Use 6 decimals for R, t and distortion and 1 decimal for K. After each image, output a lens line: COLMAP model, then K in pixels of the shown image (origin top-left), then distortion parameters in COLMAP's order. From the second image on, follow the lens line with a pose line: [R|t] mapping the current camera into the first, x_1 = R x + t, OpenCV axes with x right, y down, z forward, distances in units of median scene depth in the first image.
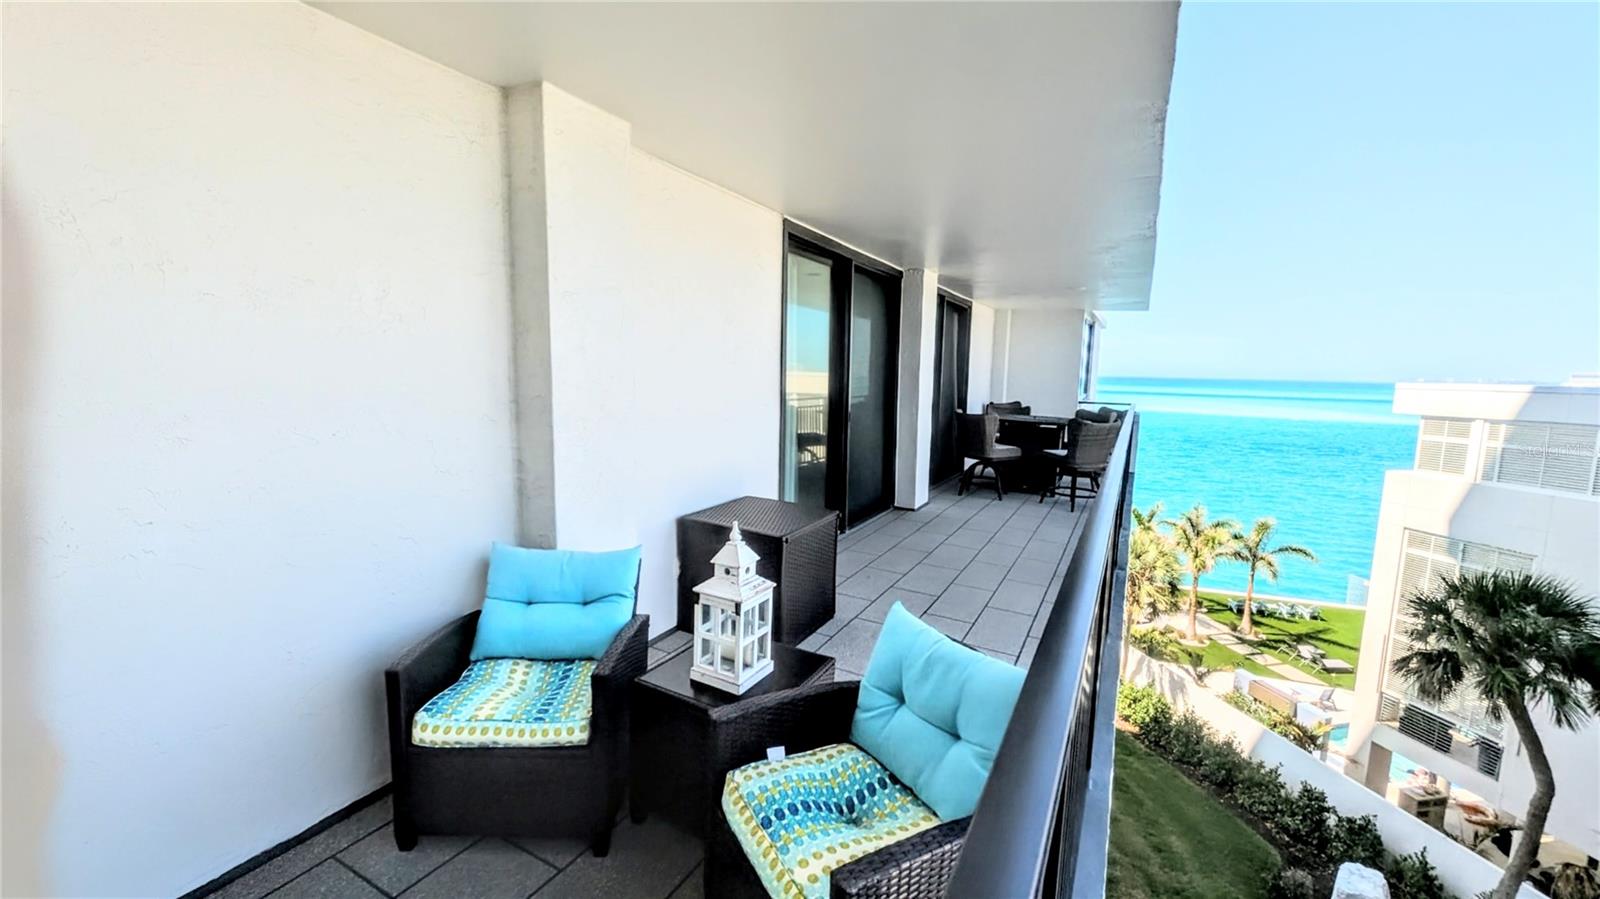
lens RADIAL K [[617.5, 0, 797.9], [0, 617.5, 448.3], [0, 0, 1]] dist [-0.000776, -0.000150]
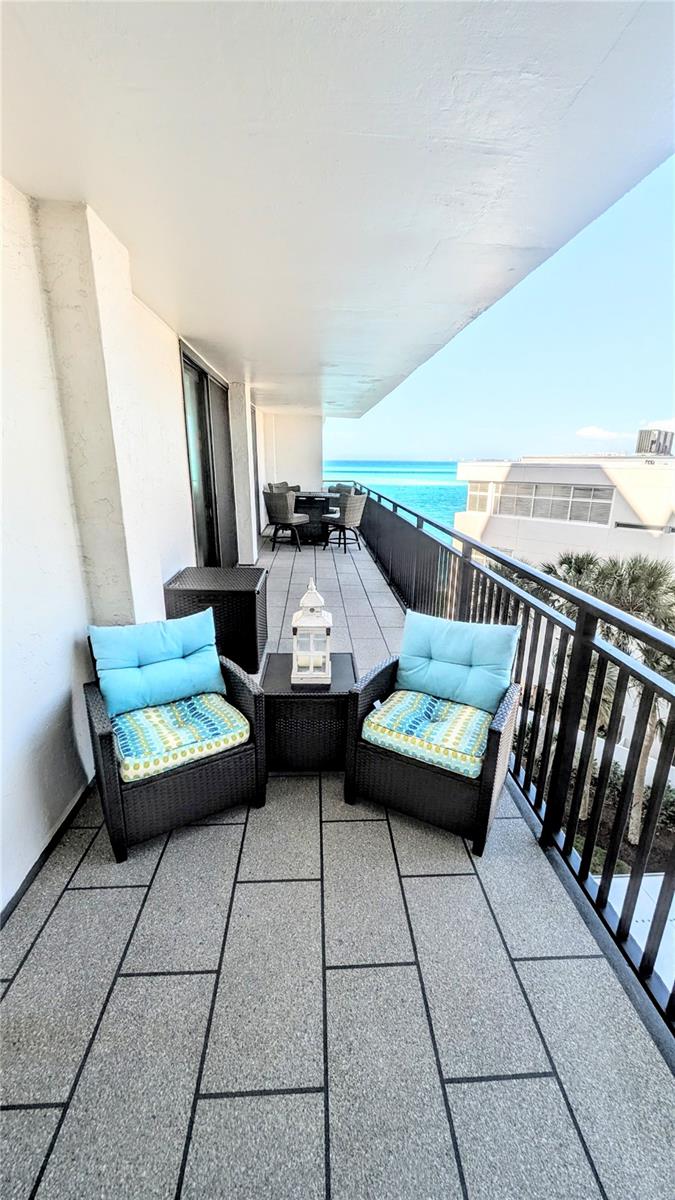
lens RADIAL K [[463.1, 0, 338.0], [0, 463.1, 595.2], [0, 0, 1]] dist [-0.000776, -0.000150]
pose [[0.852591, -0.159970, 0.497492, -0.519057], [0.076257, 0.979889, 0.184399, -0.035891], [-0.516985, -0.119280, 0.847643, 0.000232]]
